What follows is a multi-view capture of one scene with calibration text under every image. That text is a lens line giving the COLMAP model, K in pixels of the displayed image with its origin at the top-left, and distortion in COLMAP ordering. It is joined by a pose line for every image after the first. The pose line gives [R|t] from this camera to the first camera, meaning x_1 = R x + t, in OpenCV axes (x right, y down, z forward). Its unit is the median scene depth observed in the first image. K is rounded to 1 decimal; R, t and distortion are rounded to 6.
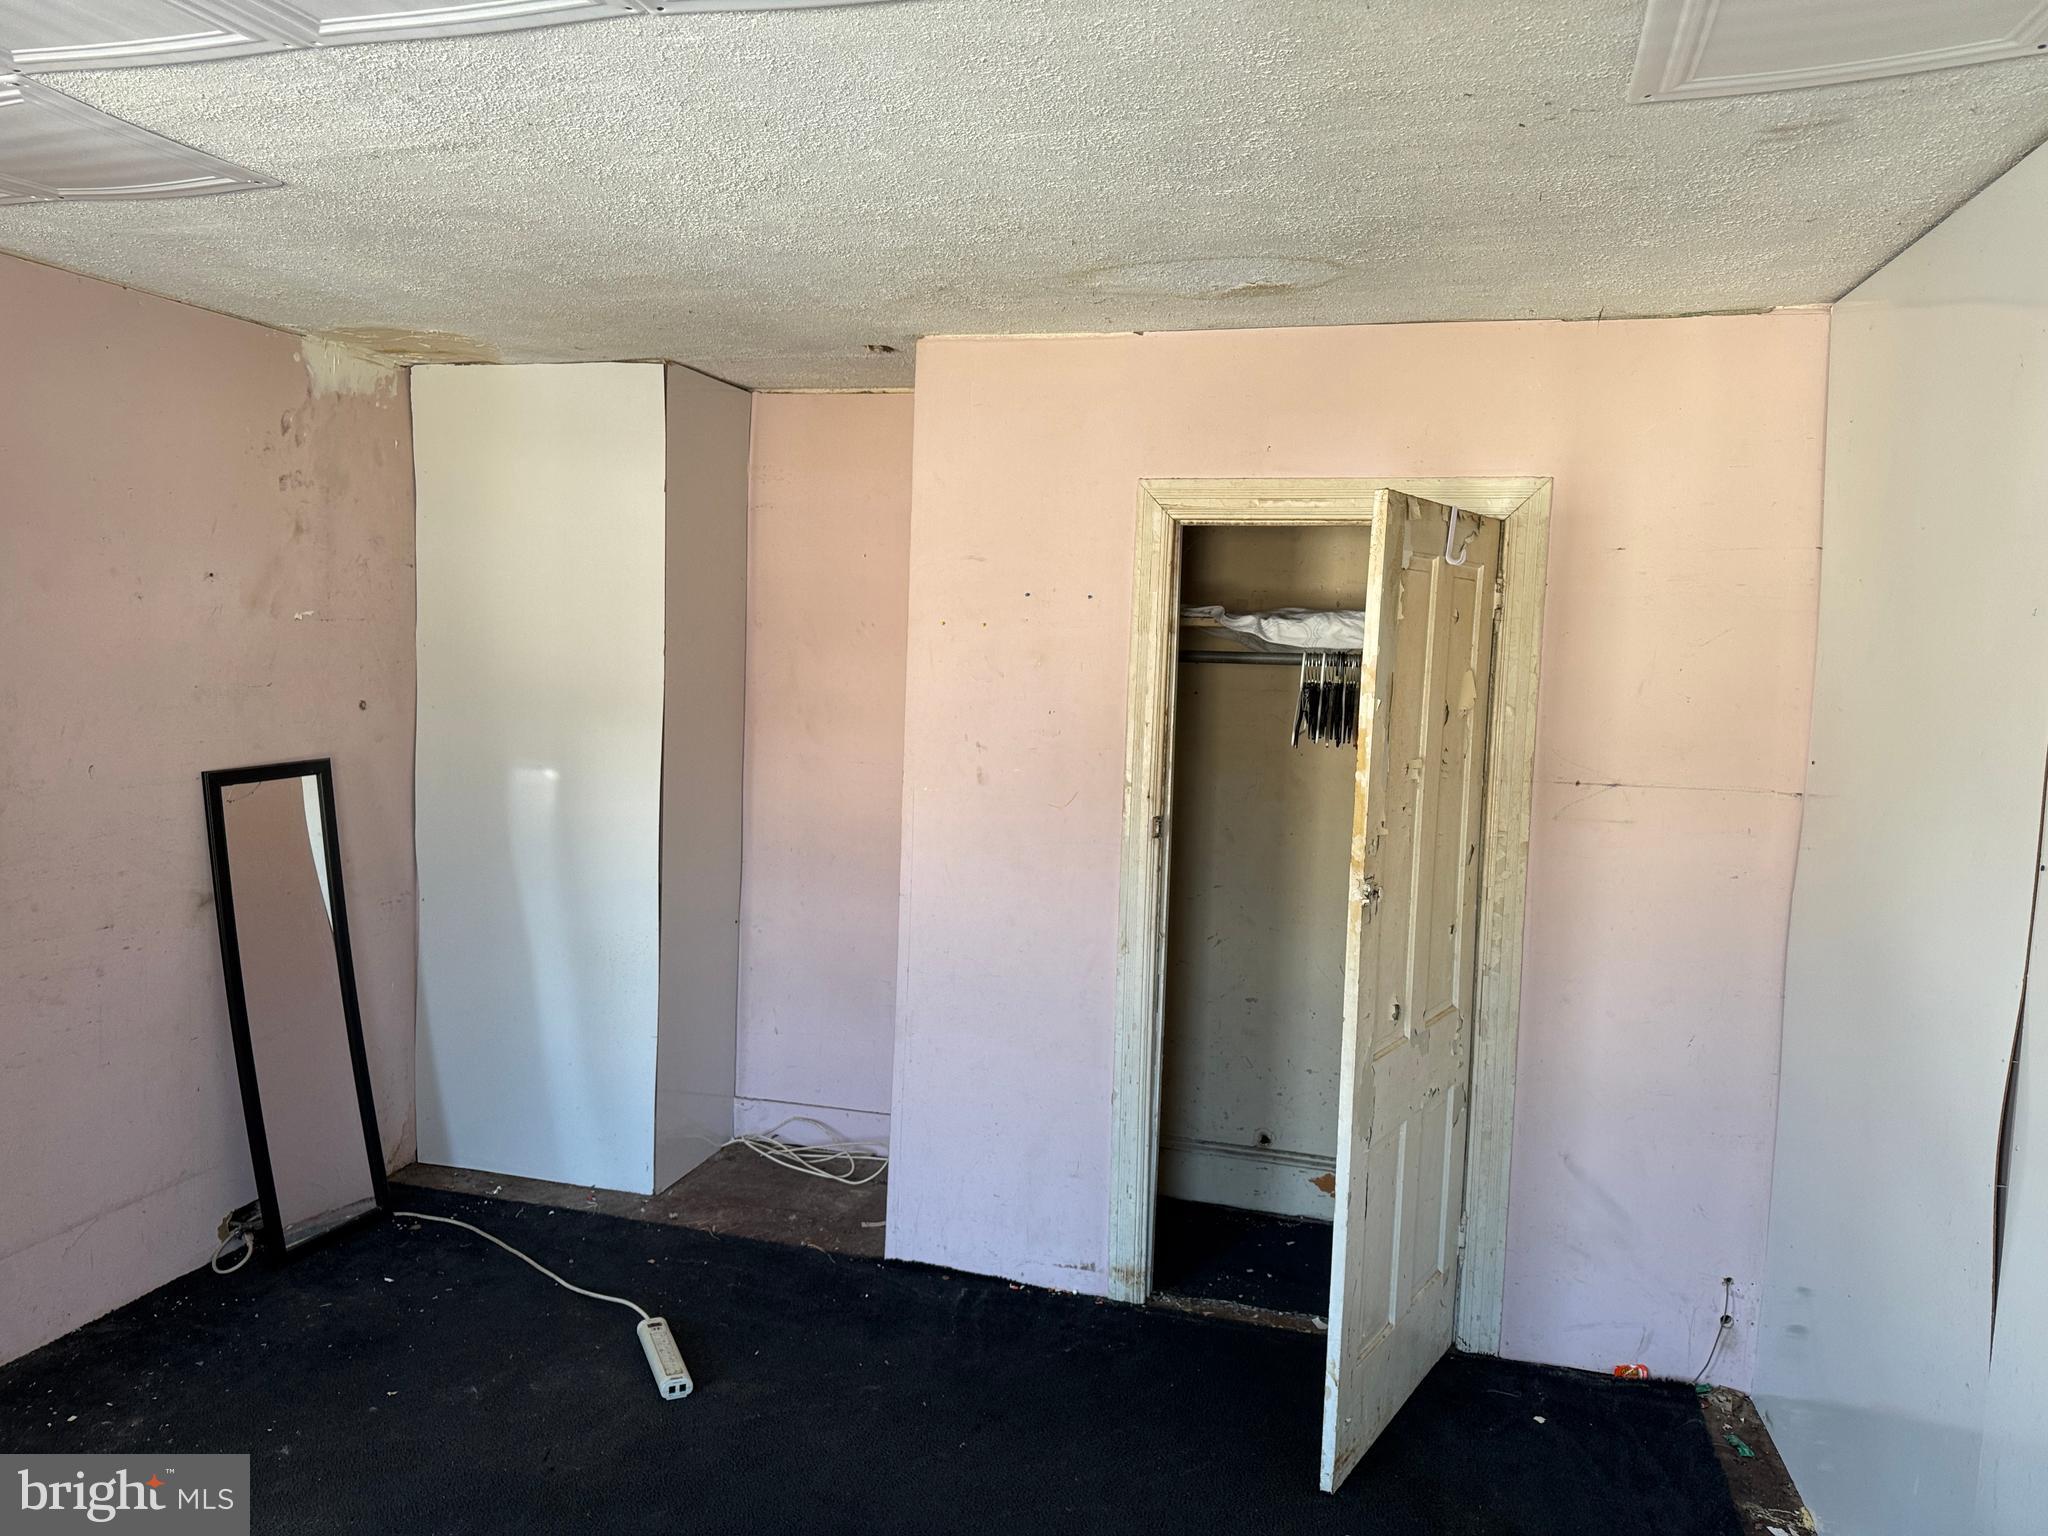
lens RADIAL K [[1439.1, 0, 1014.1], [0, 1439.1, 746.5], [0, 0, 1]] dist [0.047499, -0.048323]
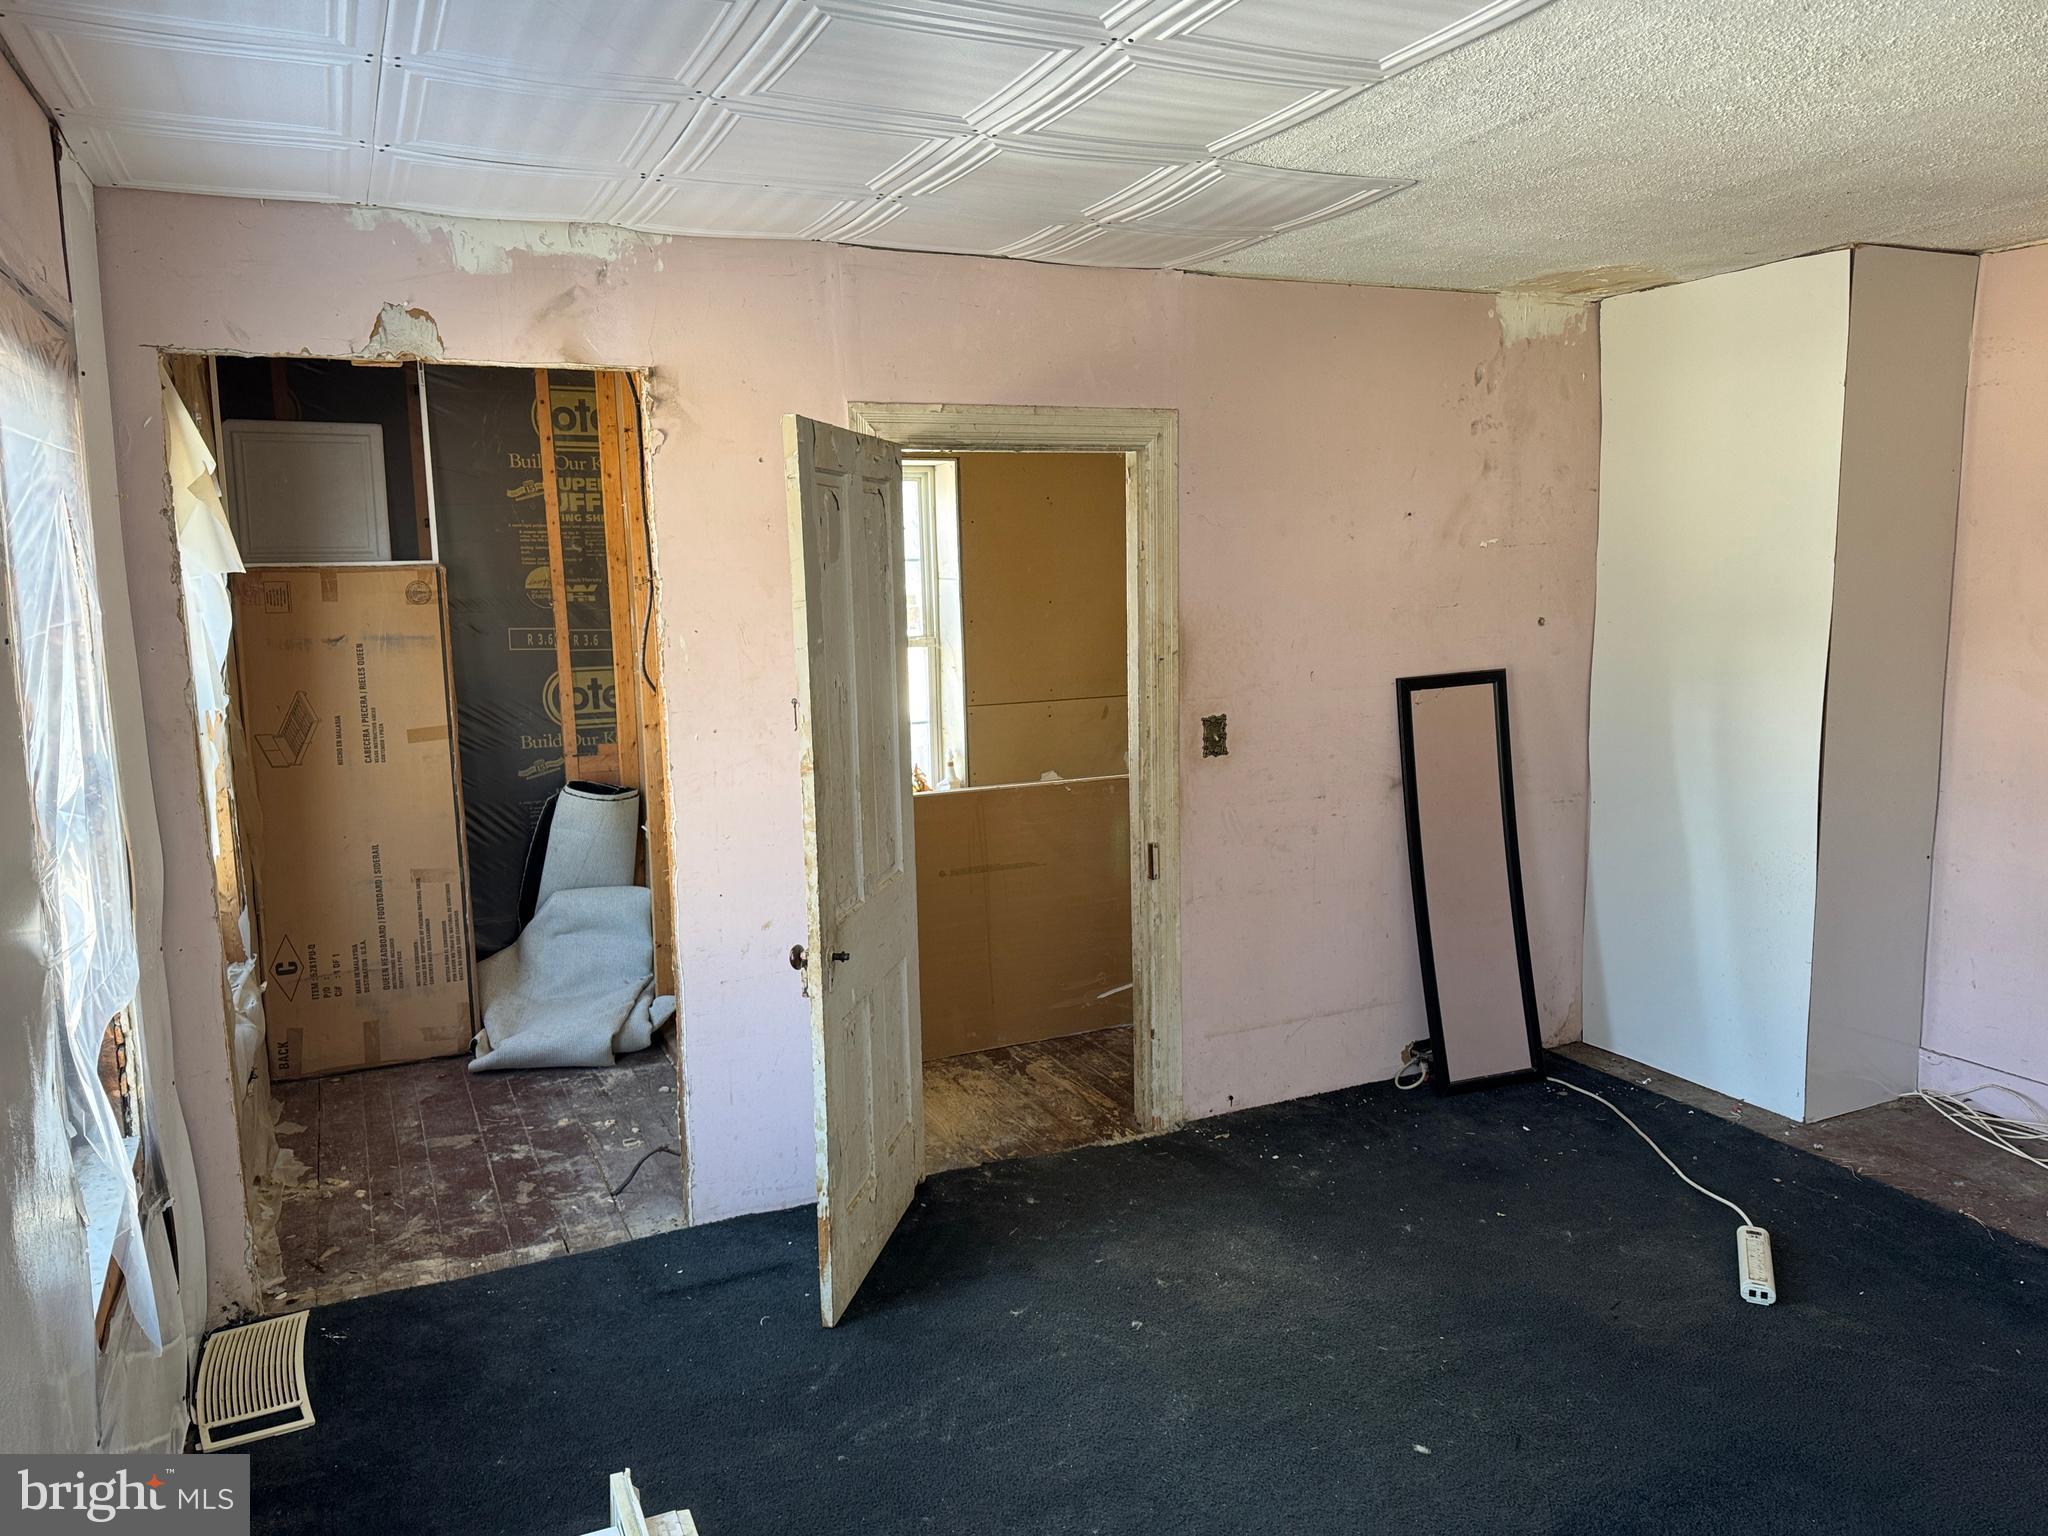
lens RADIAL K [[1439.1, 0, 1019.3], [0, 1439.1, 750.6], [0, 0, 1]] dist [0.047499, -0.048323]
pose [[0.657778, 0.052222, -0.751399, 0.134434], [-0.011258, 0.998164, 0.059518, 0.008863], [0.753127, -0.030690, 0.657159, -0.030531]]
